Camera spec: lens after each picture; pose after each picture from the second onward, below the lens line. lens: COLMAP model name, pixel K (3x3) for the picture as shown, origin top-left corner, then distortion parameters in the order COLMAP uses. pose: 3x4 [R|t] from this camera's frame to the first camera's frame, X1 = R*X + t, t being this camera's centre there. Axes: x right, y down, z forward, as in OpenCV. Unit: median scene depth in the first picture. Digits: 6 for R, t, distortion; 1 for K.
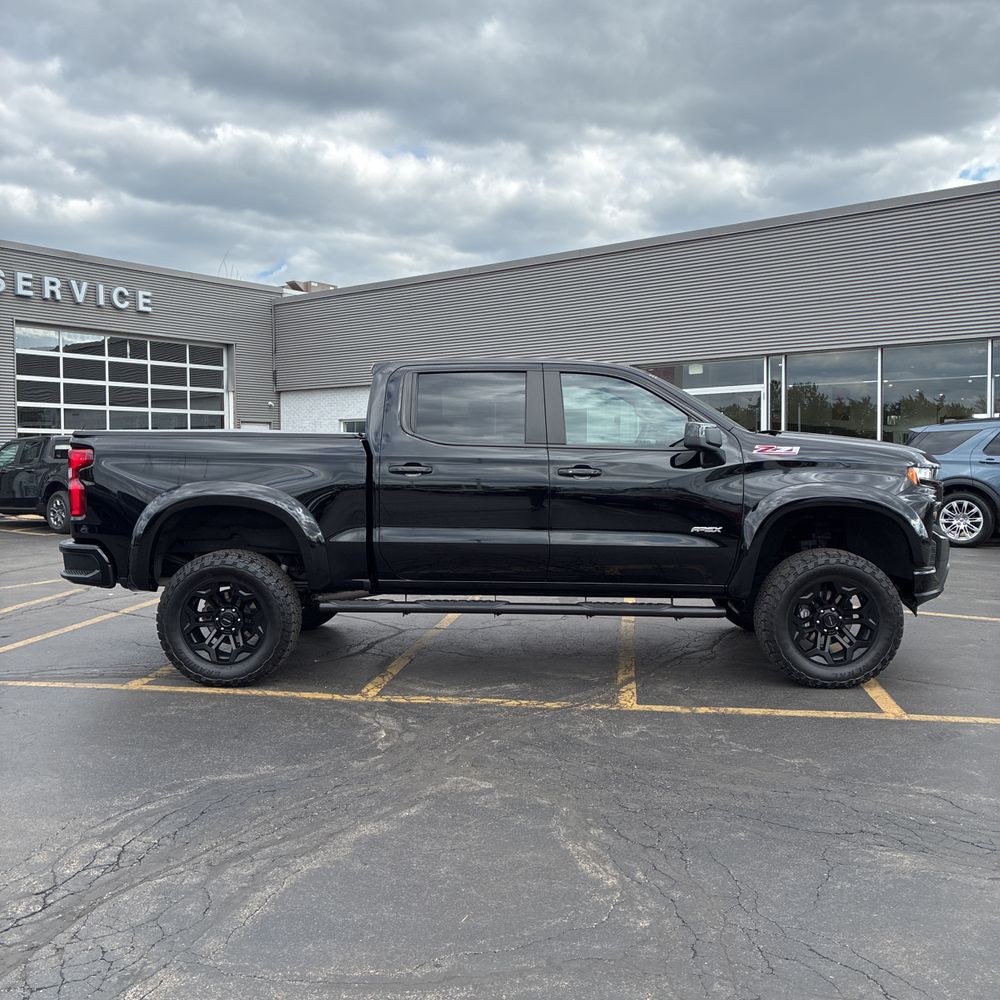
lens RADIAL K [[1018.6, 0, 508.3], [0, 1018.6, 516.5], [0, 0, 1]] dist [0.012663, 0.000102]
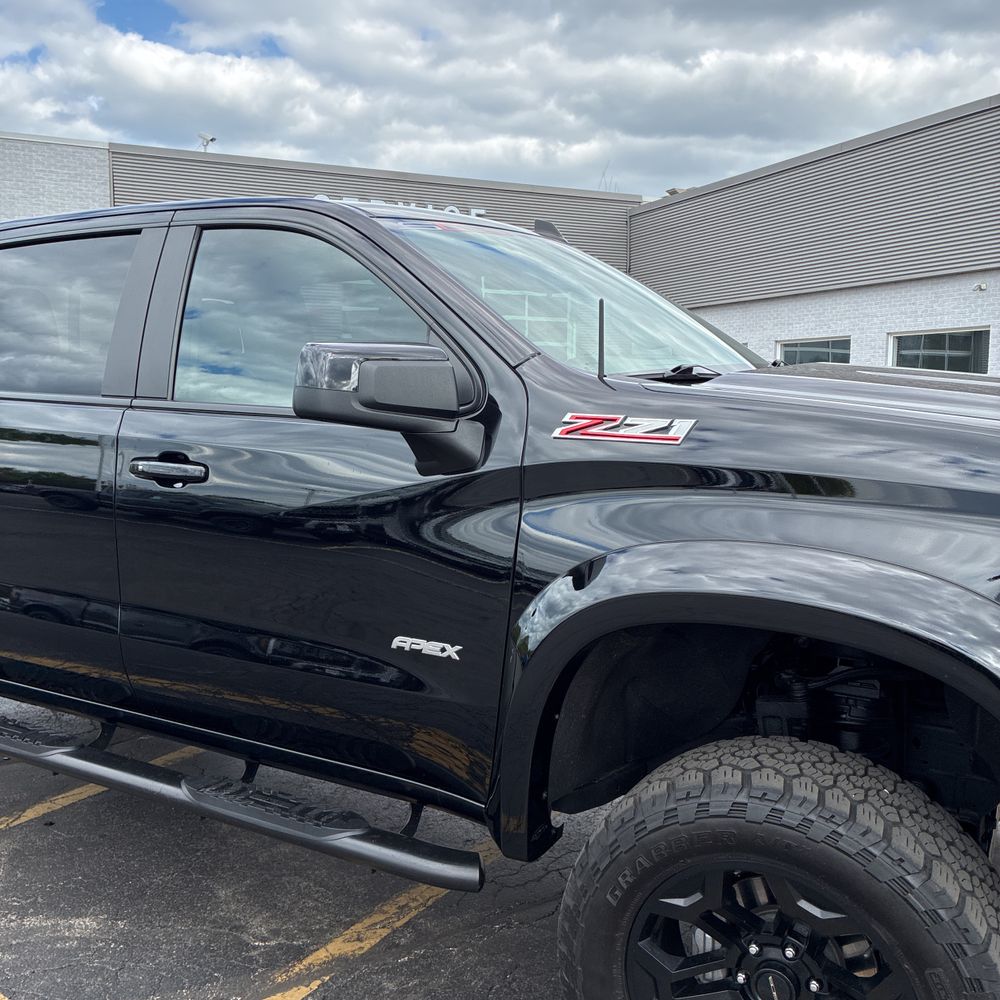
lens RADIAL K [[1015.8, 0, 490.8], [0, 1015.8, 502.9], [0, 0, 1]] dist [0.010413, -0.023932]
pose [[0.885869, 0.057767, -0.460325, 0.358020], [-0.033000, 0.997550, 0.061678, -0.057173], [0.462761, -0.039448, 0.885605, 0.668719]]
